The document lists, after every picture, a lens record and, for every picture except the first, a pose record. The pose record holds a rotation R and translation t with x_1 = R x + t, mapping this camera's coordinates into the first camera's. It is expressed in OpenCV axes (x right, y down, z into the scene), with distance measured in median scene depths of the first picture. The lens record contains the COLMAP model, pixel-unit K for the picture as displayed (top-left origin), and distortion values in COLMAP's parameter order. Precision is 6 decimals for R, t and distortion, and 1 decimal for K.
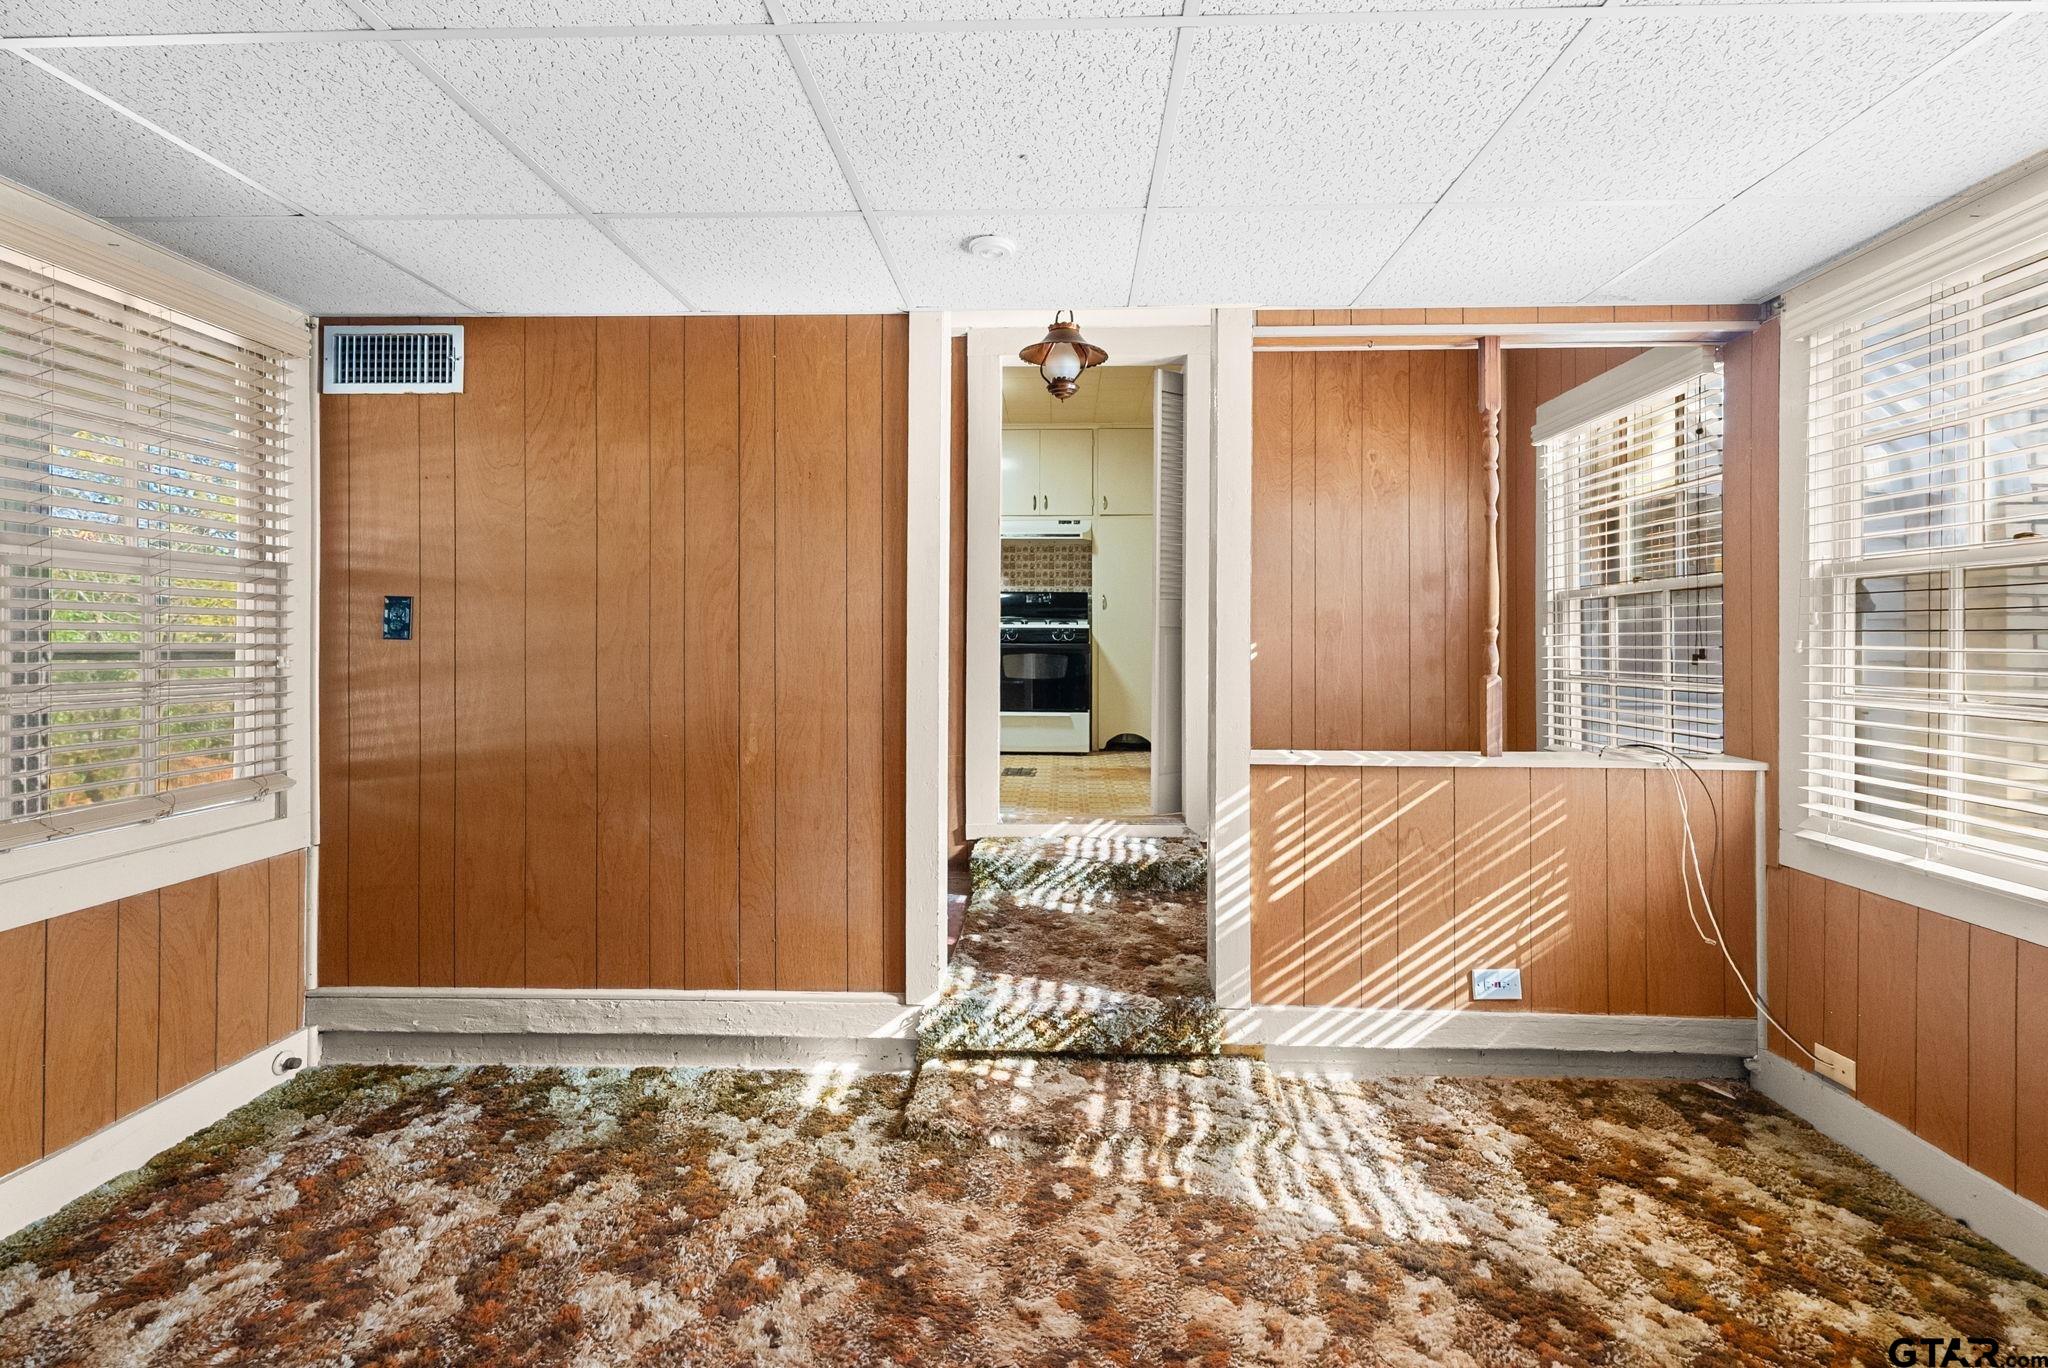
lens RADIAL K [[937.7, 0, 1030.1], [0, 937.7, 656.2], [0, 0, 1]] dist [0.001958, 0.000561]
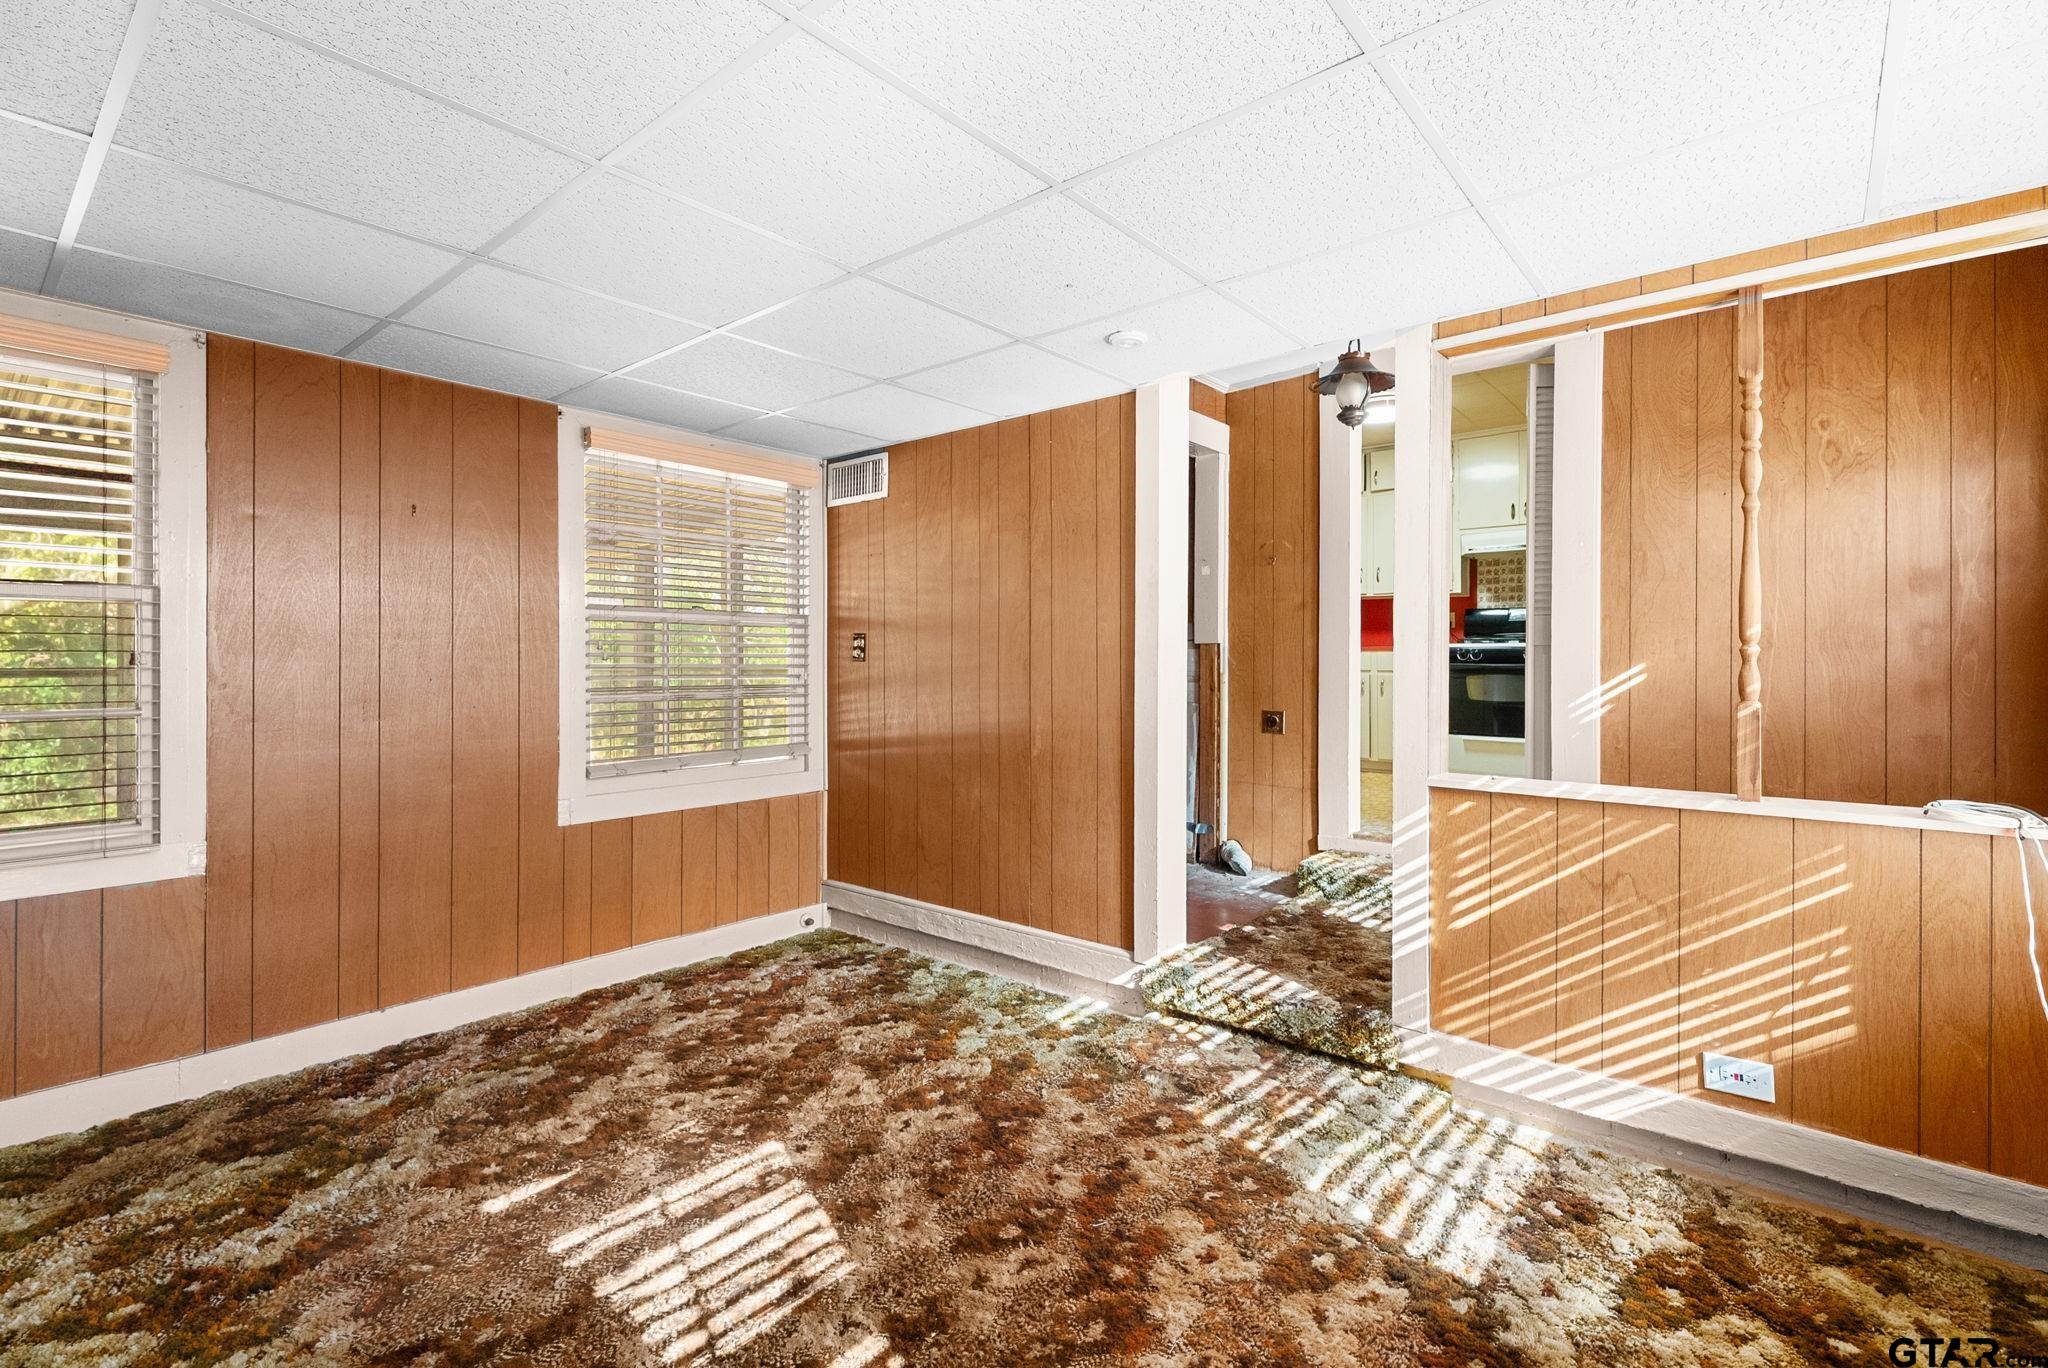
lens RADIAL K [[918.3, 0, 1024.0], [0, 918.3, 684.0], [0, 0, 1]] dist [-0.001017, -0.000261]
pose [[0.785668, 0.012629, -0.618519, 0.493925], [-0.007611, 0.999913, 0.010749, 0.001092], [0.618602, -0.003738, 0.785696, -0.019825]]
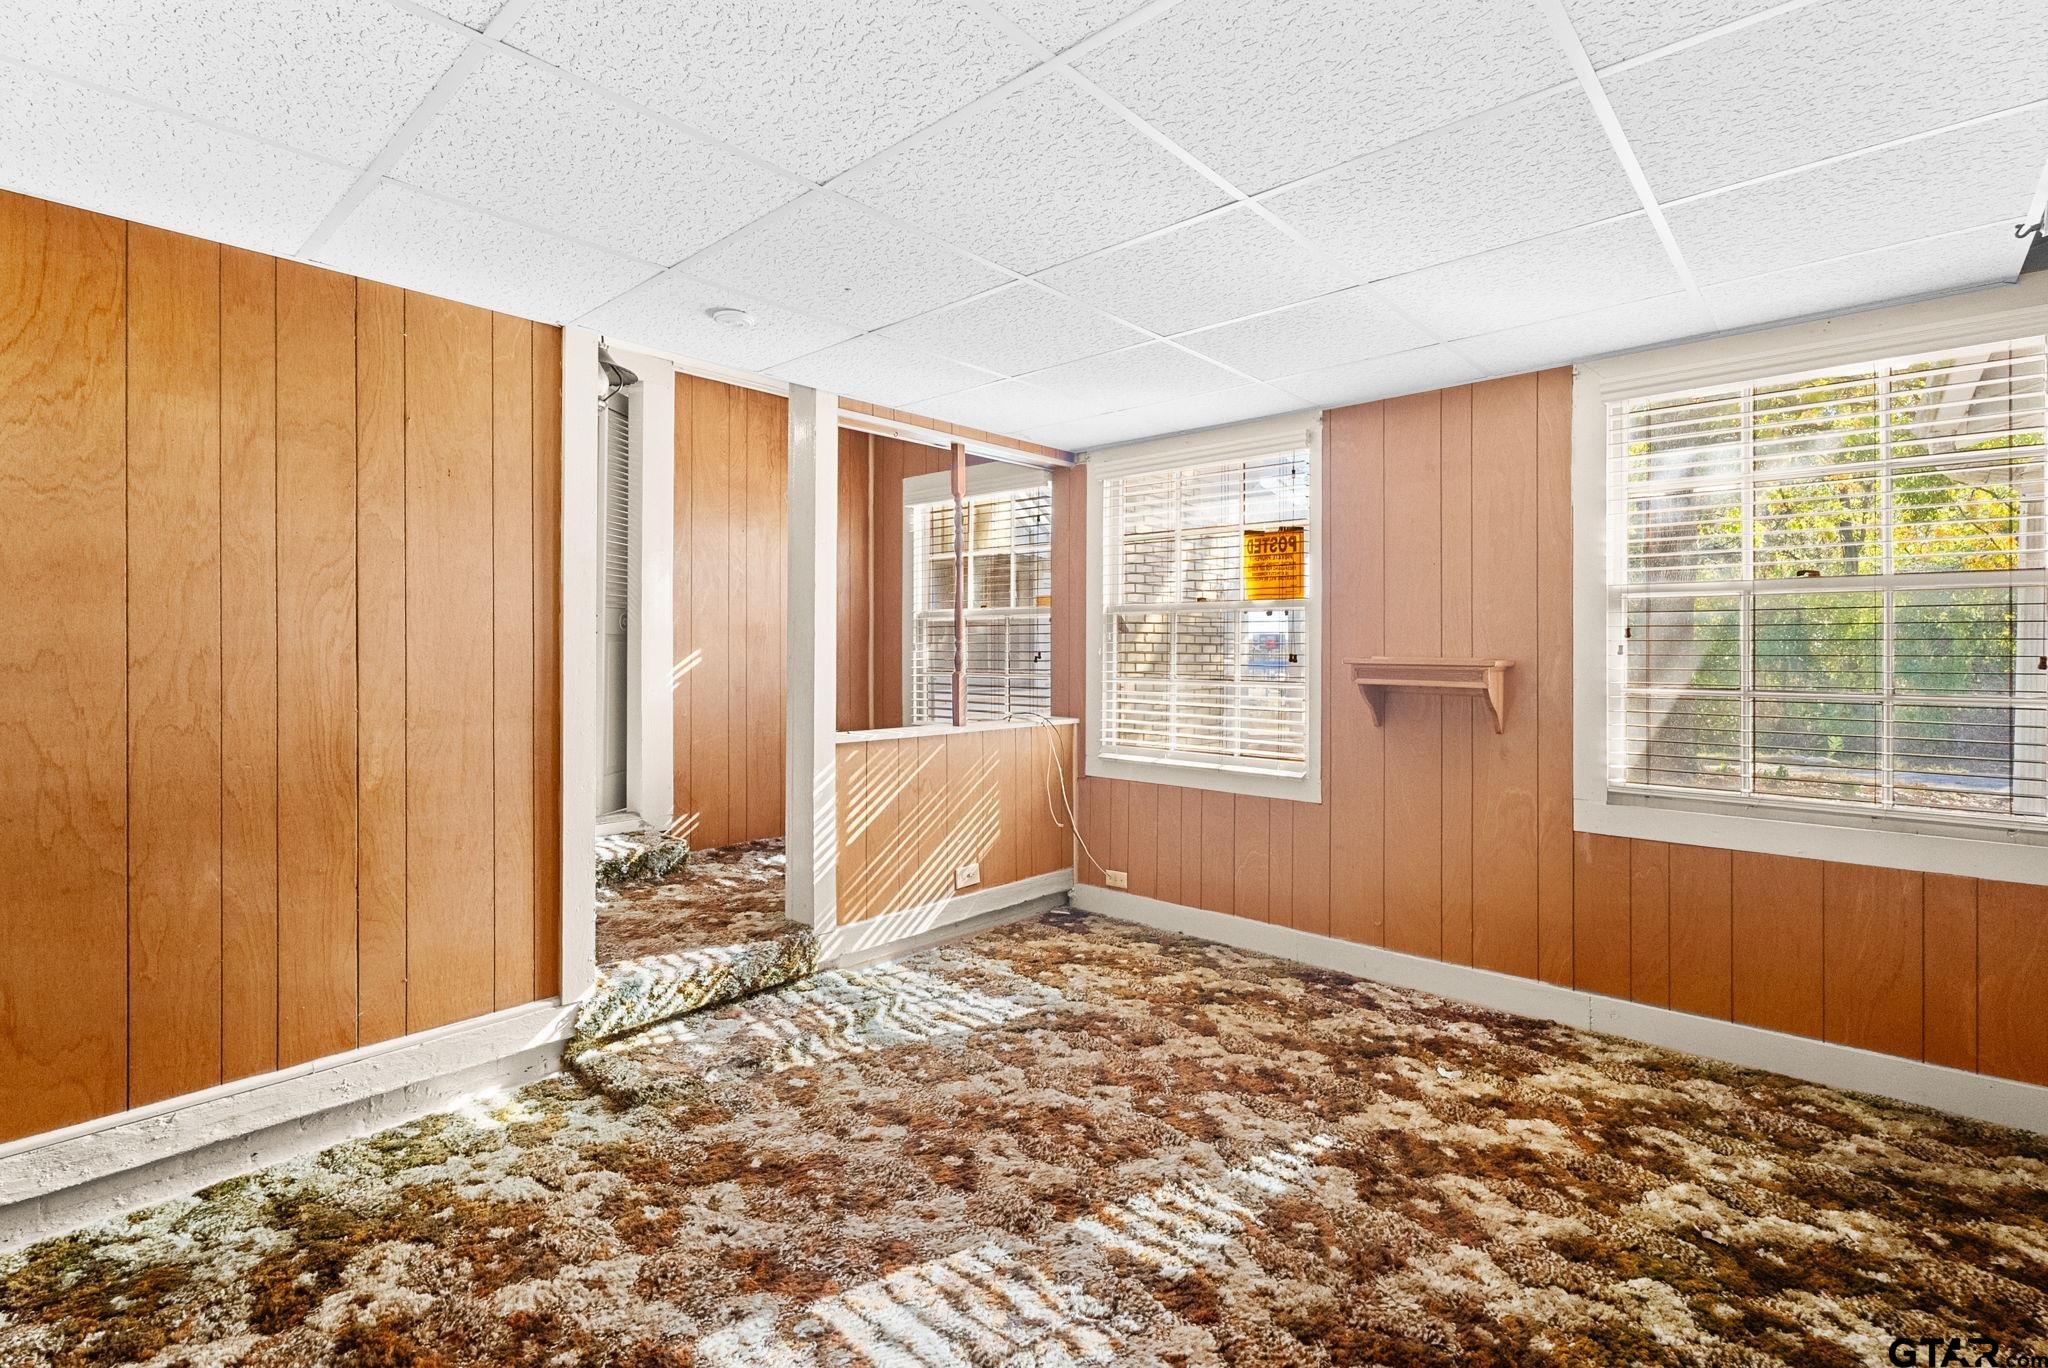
lens RADIAL K [[943.3, 0, 1019.3], [0, 943.3, 673.3], [0, 0, 1]] dist [0.001865, 0.000271]
pose [[0.643990, -0.021283, 0.764738, -0.600306], [0.008776, 0.999753, 0.020433, -0.007248], [-0.764983, -0.006448, 0.644018, -0.041343]]
